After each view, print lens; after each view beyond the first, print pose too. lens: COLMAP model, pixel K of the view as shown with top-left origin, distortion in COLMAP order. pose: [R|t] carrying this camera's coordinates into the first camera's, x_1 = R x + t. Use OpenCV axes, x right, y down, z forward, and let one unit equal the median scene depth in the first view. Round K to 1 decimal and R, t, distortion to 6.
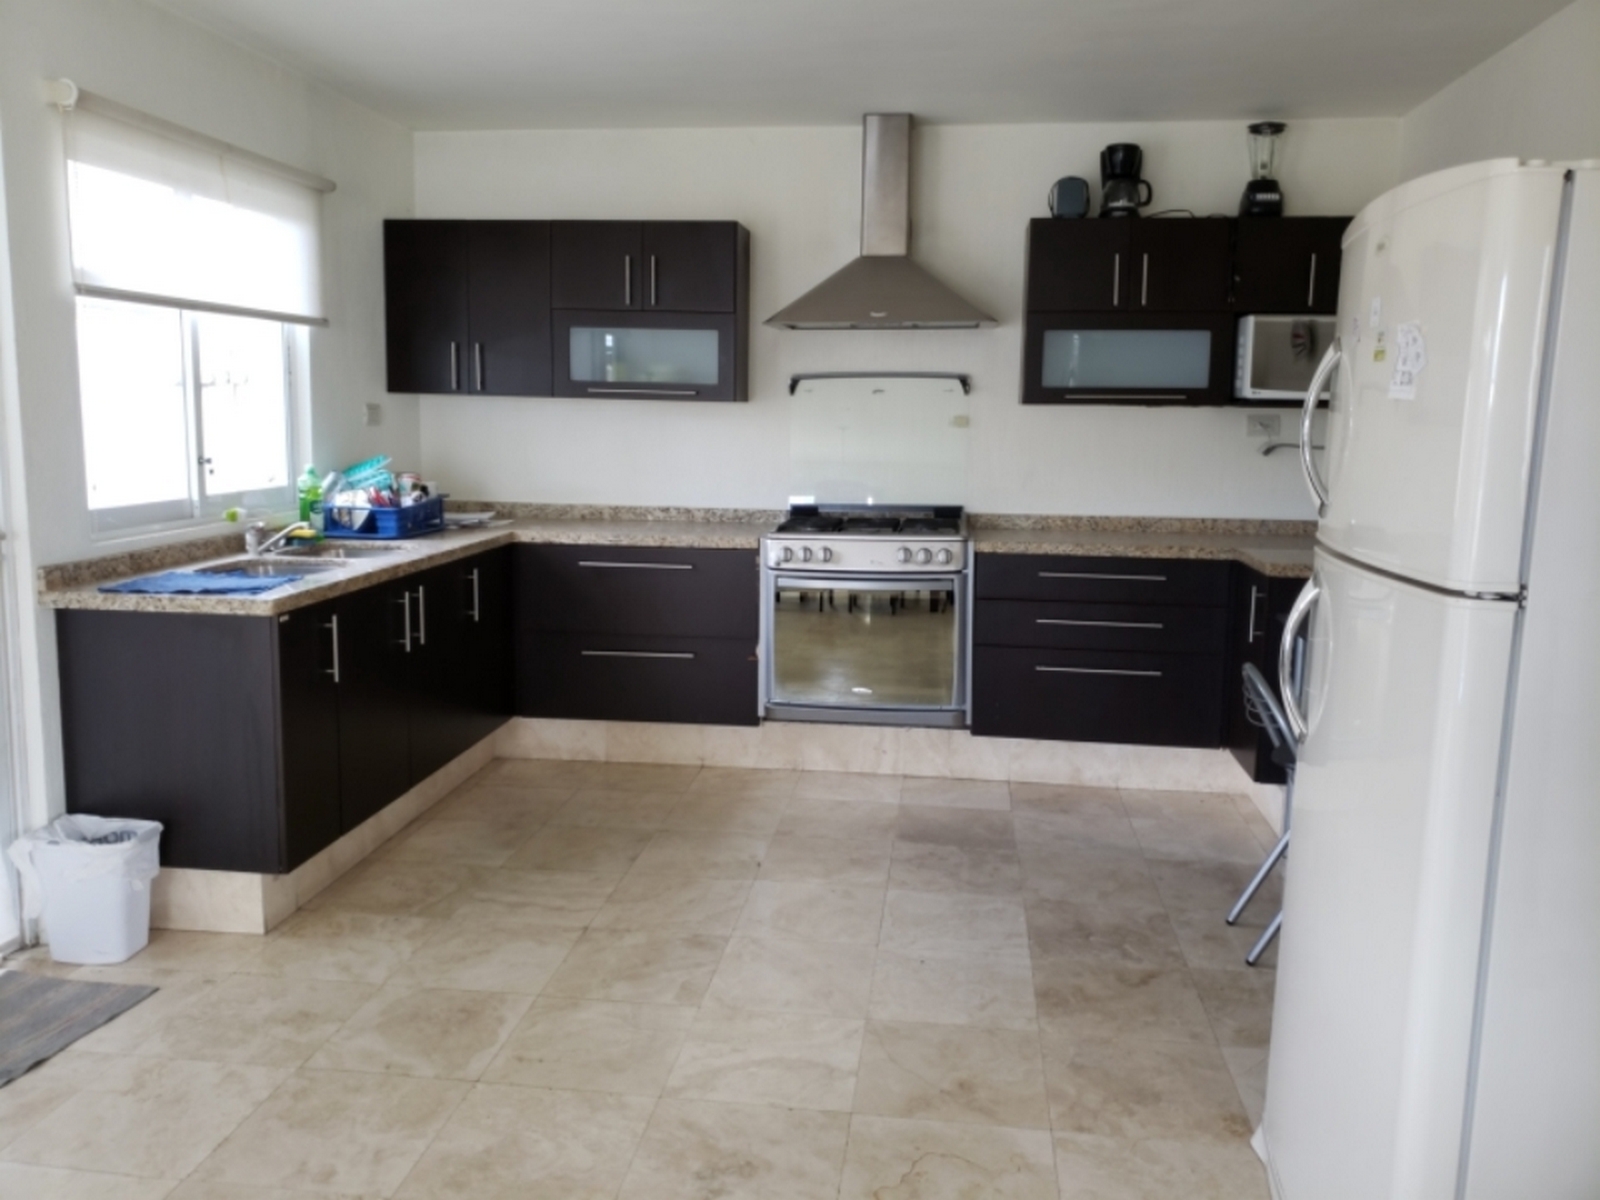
lens RADIAL K [[1291.4, 0, 794.7], [0, 1291.4, 549.4], [0, 0, 1]] dist [0.076907, -0.102767]
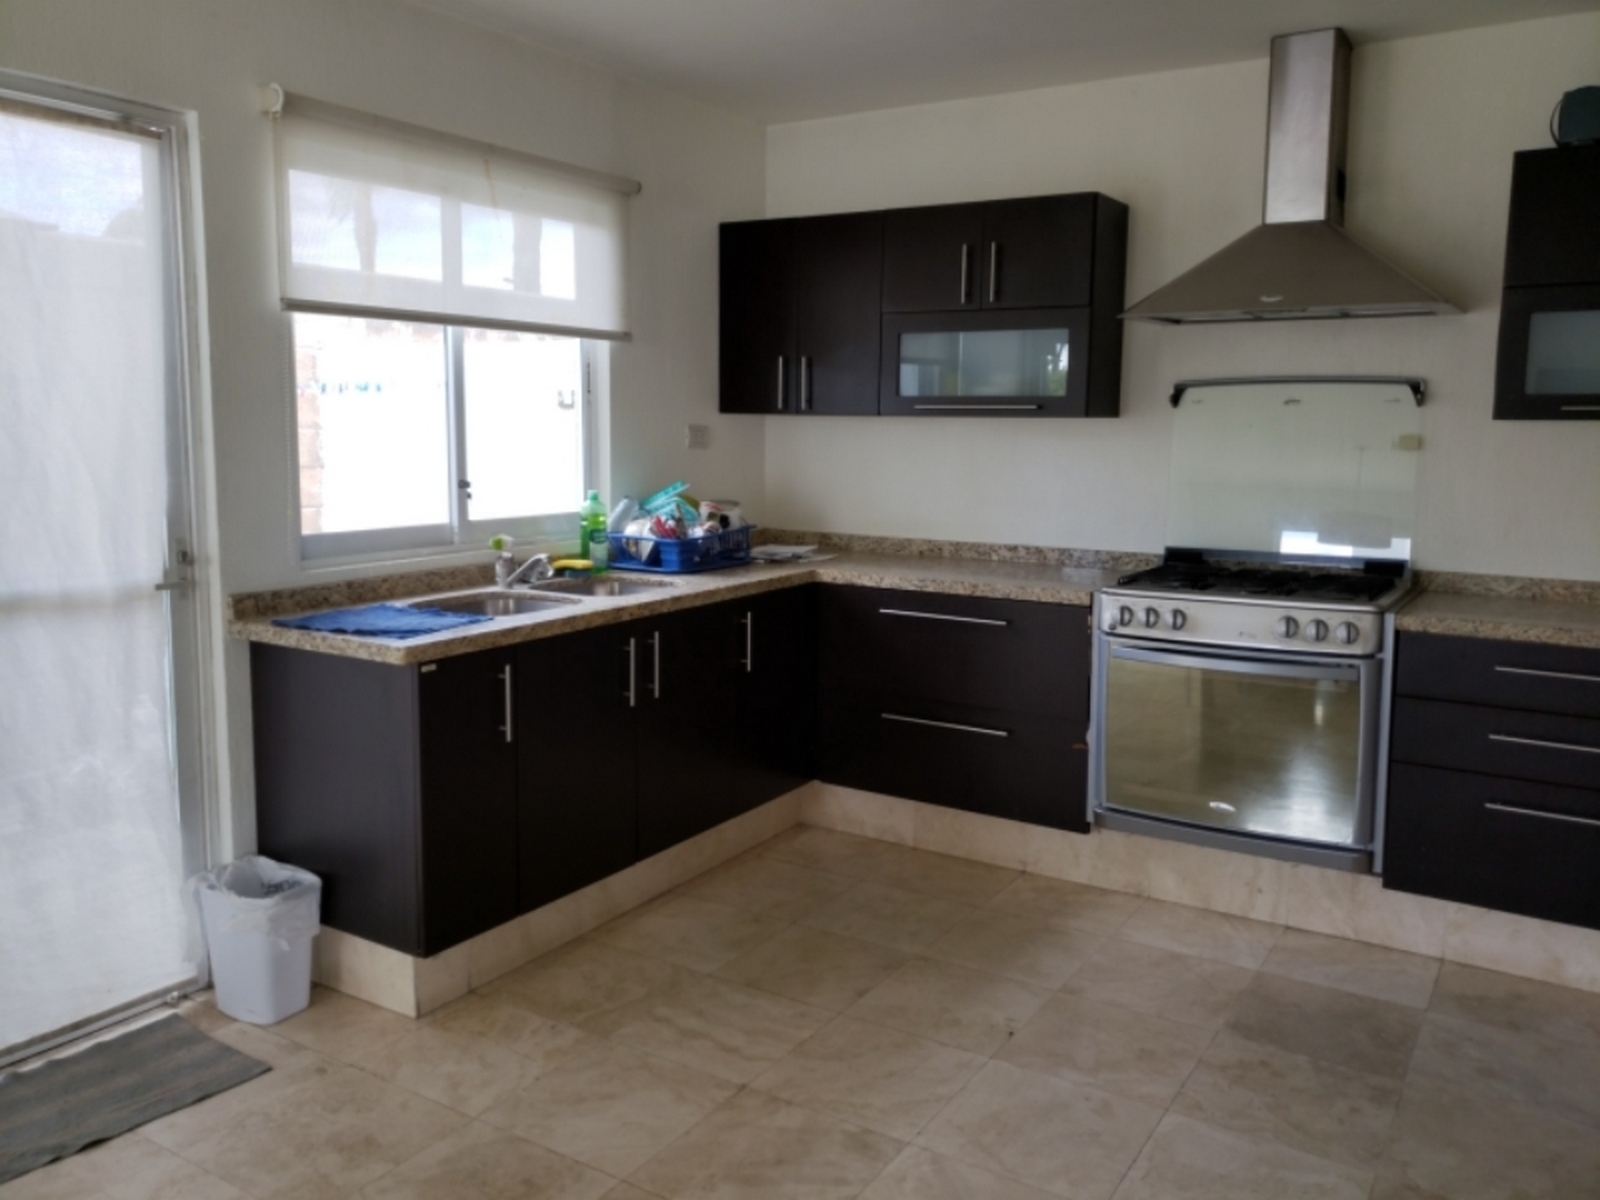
lens RADIAL K [[1291.4, 0, 794.7], [0, 1291.4, 549.4], [0, 0, 1]] dist [0.076907, -0.102767]
pose [[0.905866, 0.038324, -0.421828, 0.144624], [-0.043648, 0.999043, -0.002967, -0.025492], [0.421310, 0.021100, 0.906671, 0.221837]]
